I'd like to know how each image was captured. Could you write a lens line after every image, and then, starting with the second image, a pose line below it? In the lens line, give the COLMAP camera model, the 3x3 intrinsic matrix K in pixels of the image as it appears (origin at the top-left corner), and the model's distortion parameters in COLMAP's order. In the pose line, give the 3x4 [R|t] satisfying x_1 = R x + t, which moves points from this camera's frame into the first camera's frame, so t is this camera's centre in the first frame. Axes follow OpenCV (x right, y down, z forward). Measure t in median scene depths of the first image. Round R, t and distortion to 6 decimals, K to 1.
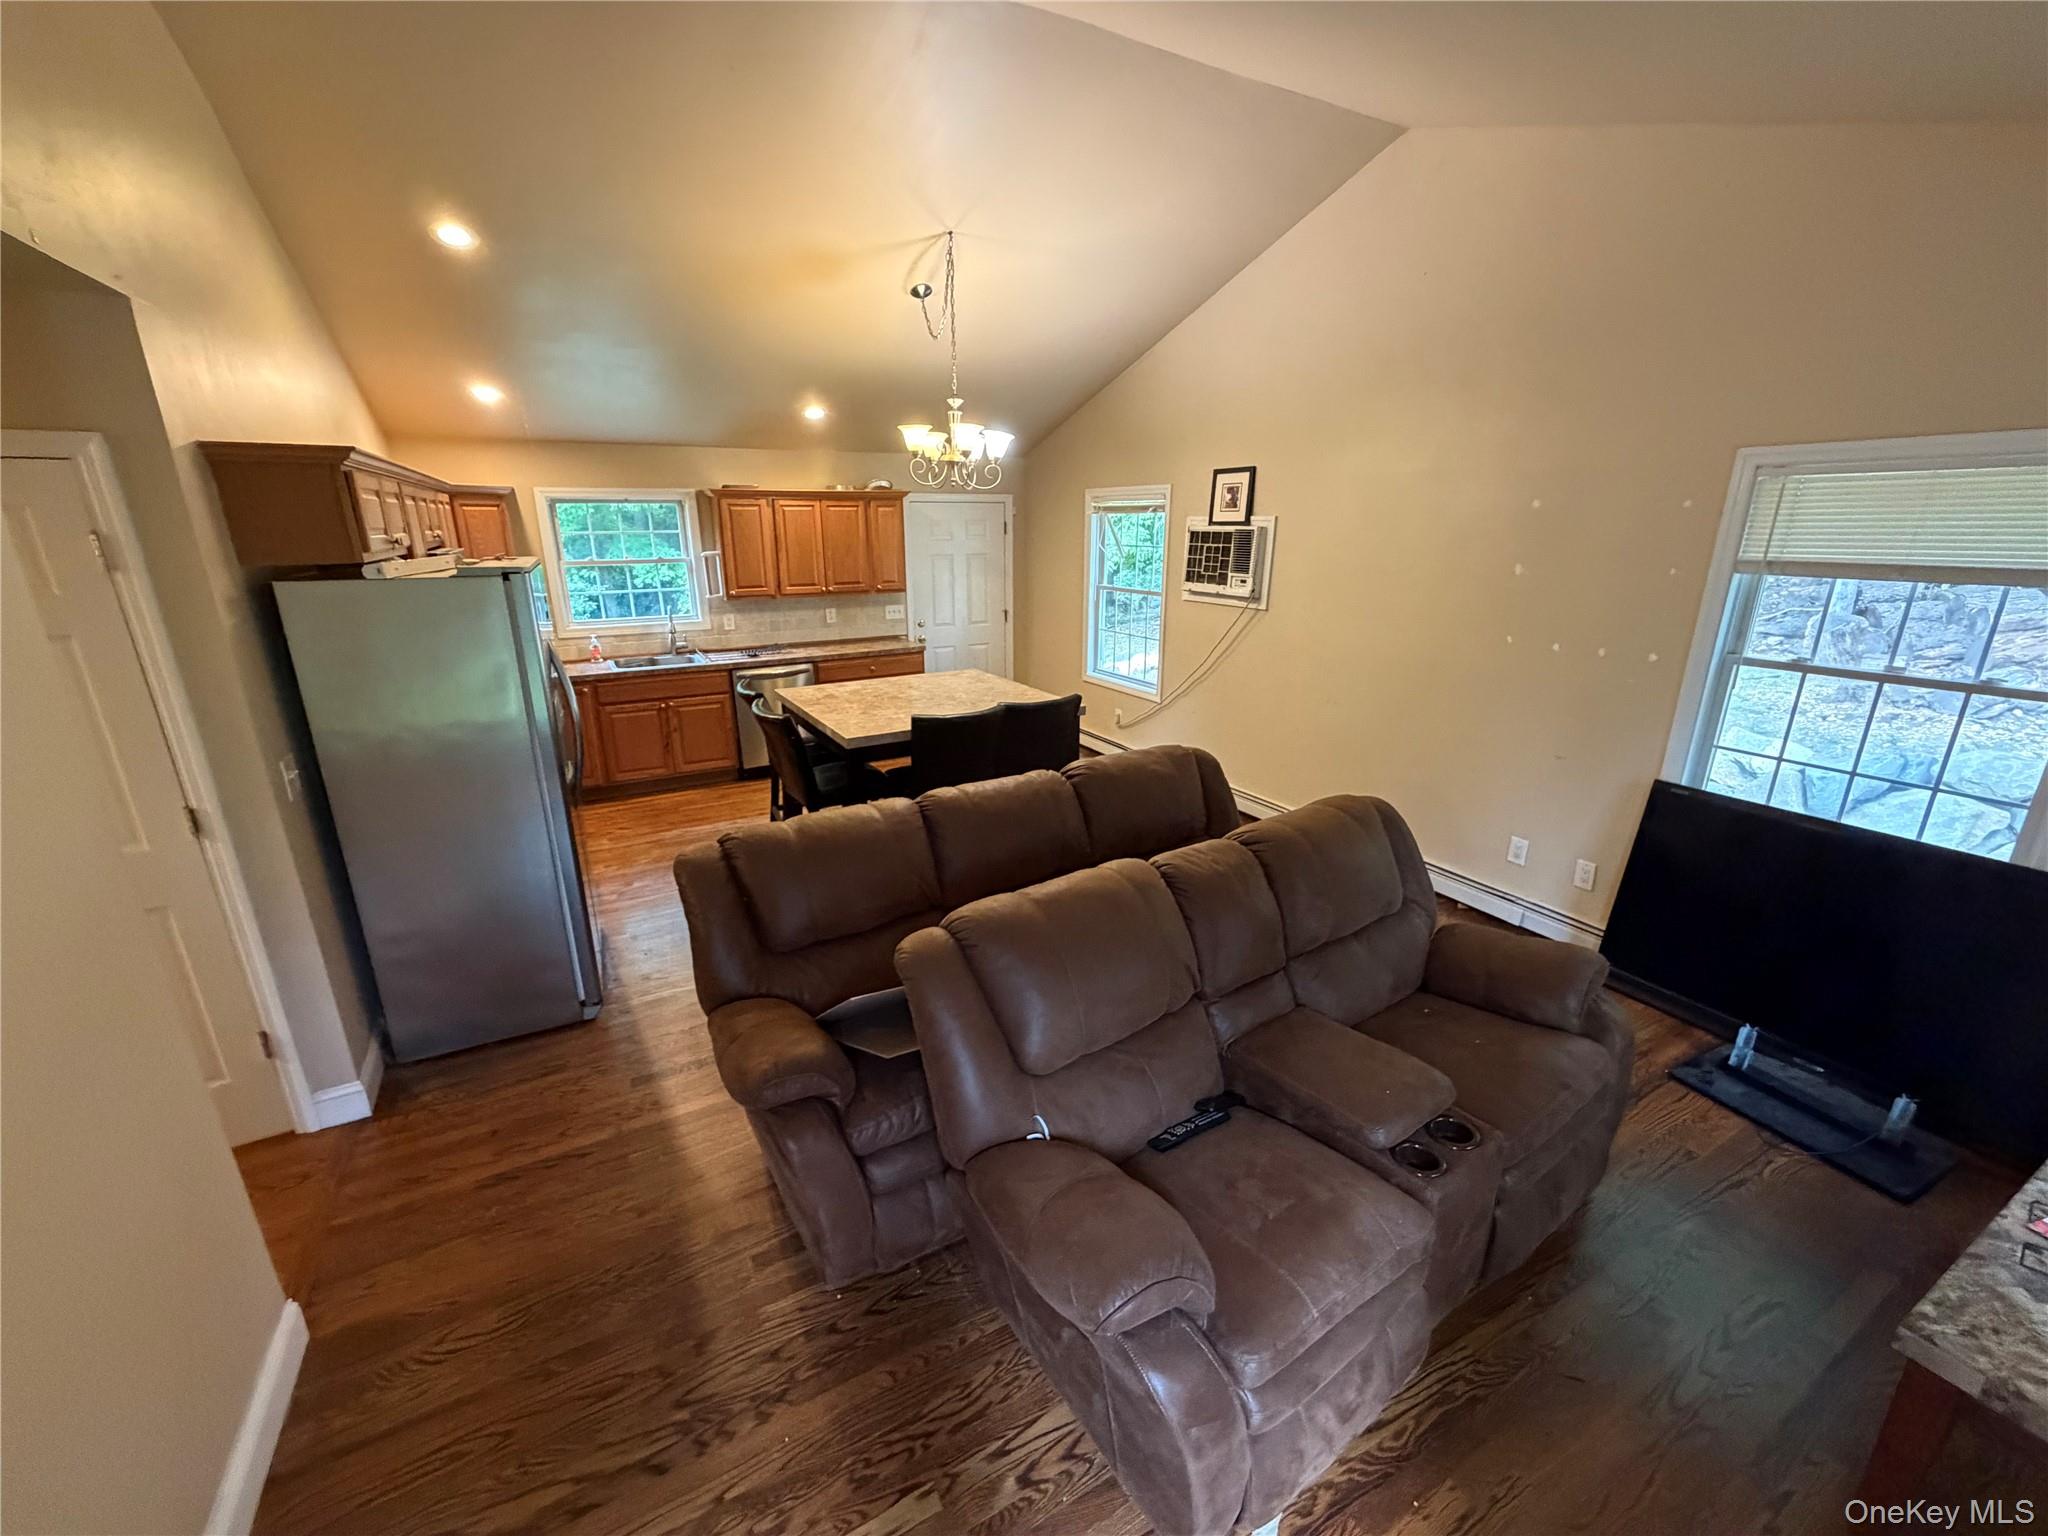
lens RADIAL K [[813.5, 0, 1024.7], [0, 813.5, 769.7], [0, 0, 1]] dist [0.002086, 0.000093]
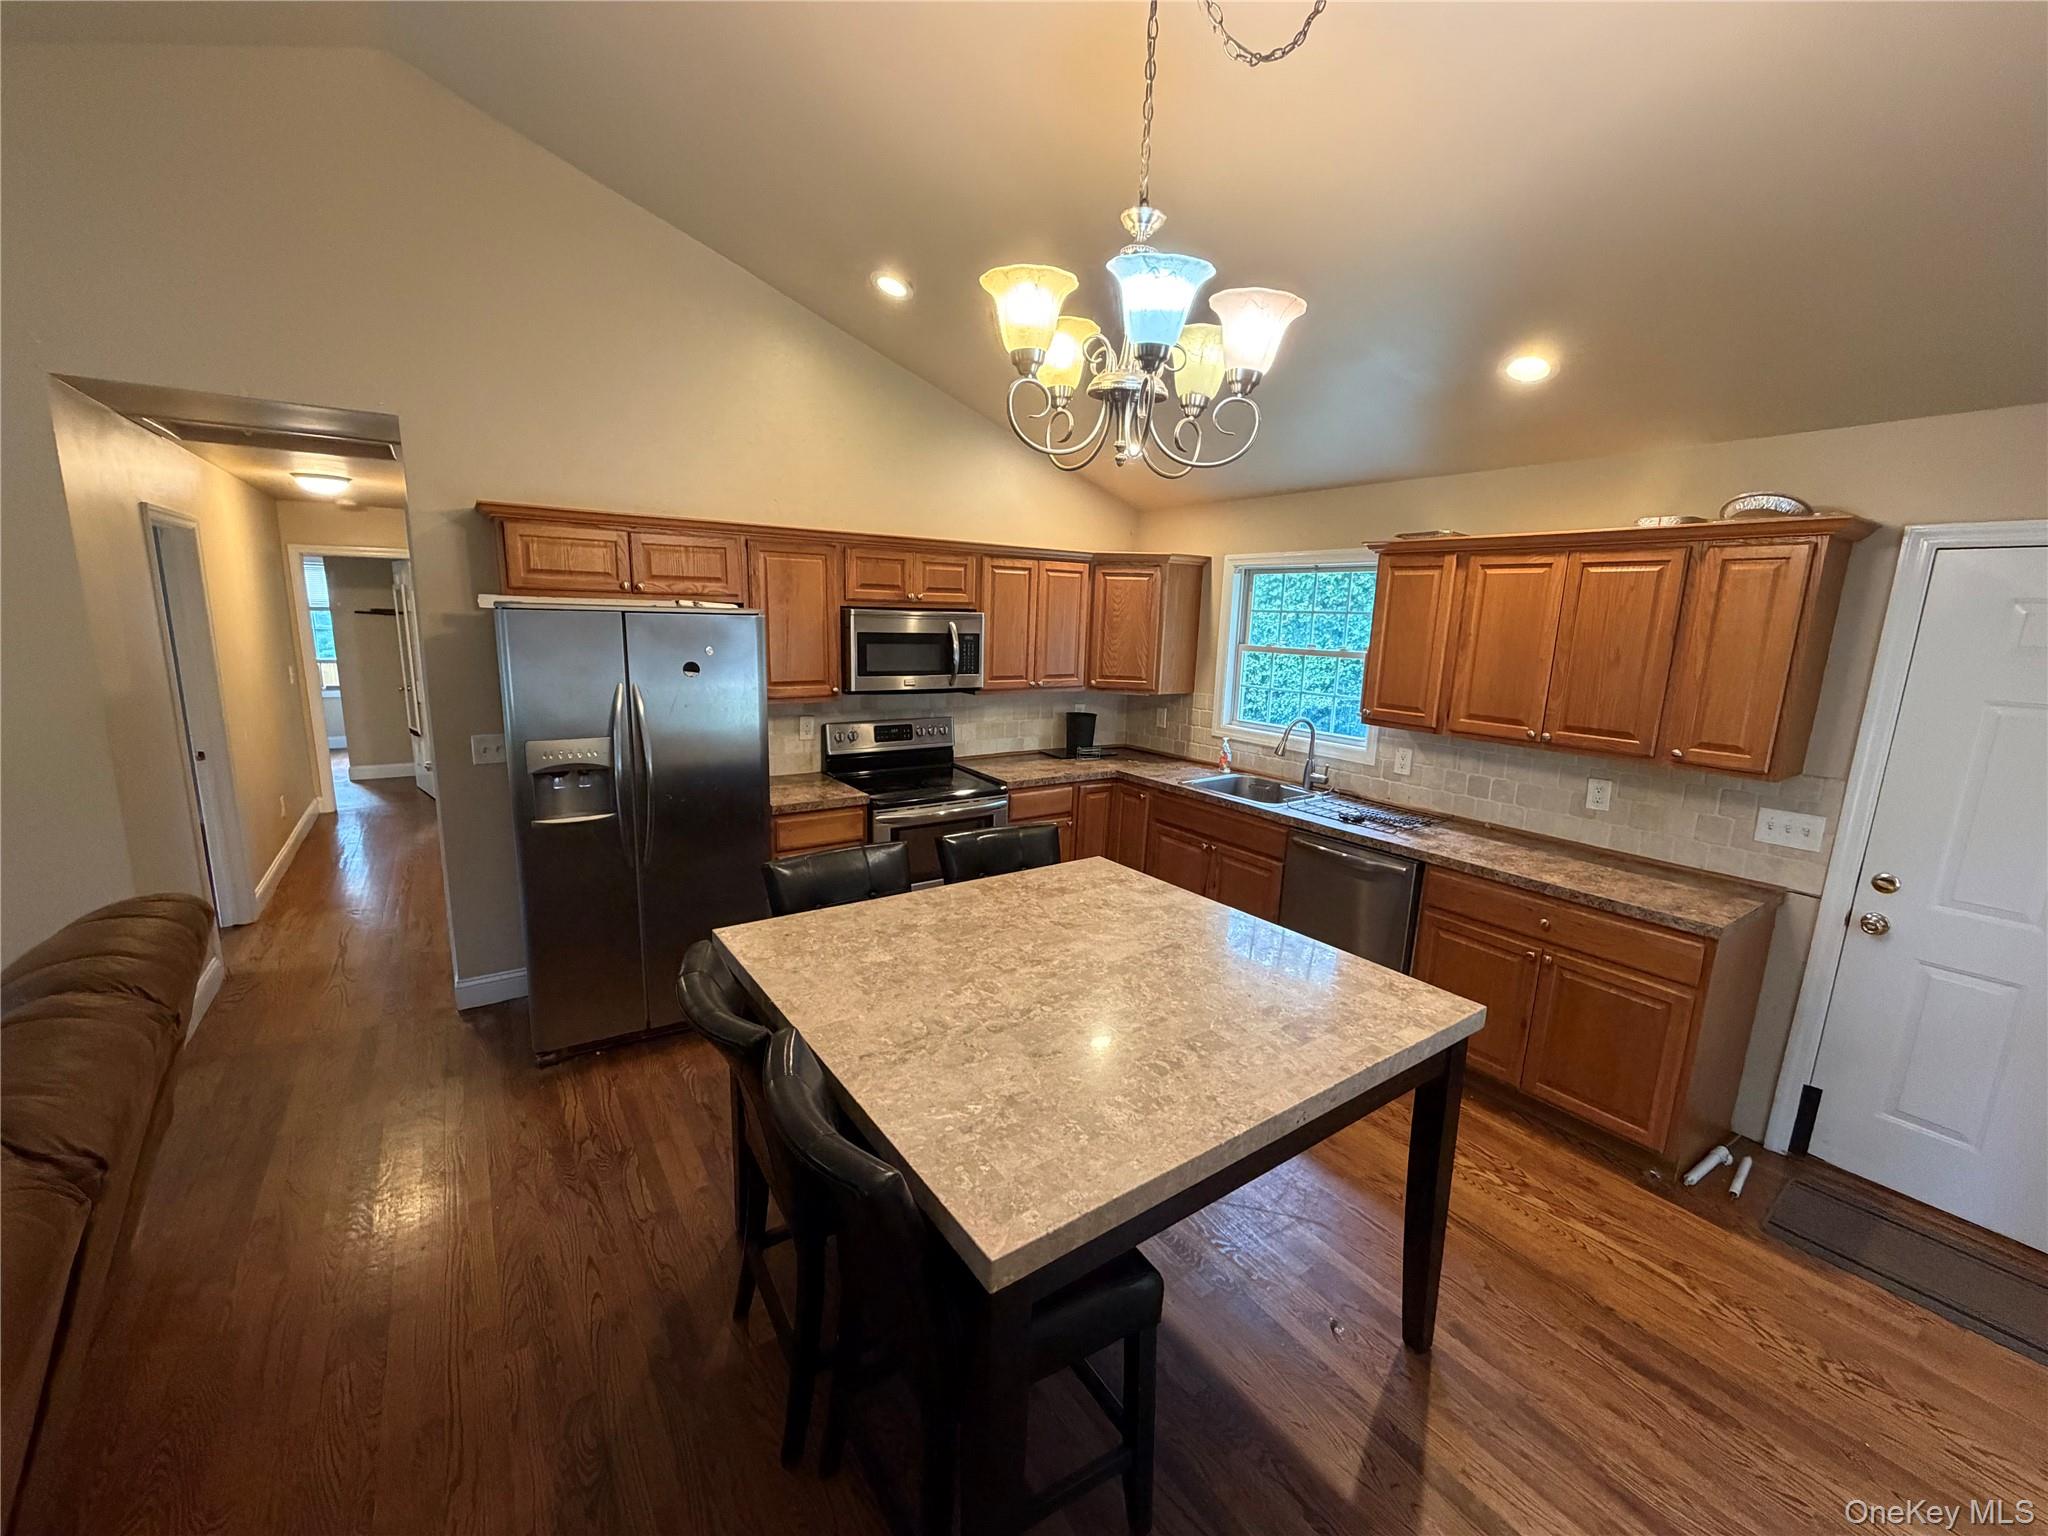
lens RADIAL K [[813.5, 0, 1022.3], [0, 813.5, 765.1], [0, 0, 1]] dist [0.002086, 0.000093]
pose [[0.101546, 0.192232, -0.976082, 0.193445], [-0.323898, 0.934083, 0.150264, -0.178501], [0.940627, 0.300892, 0.157116, 0.643404]]
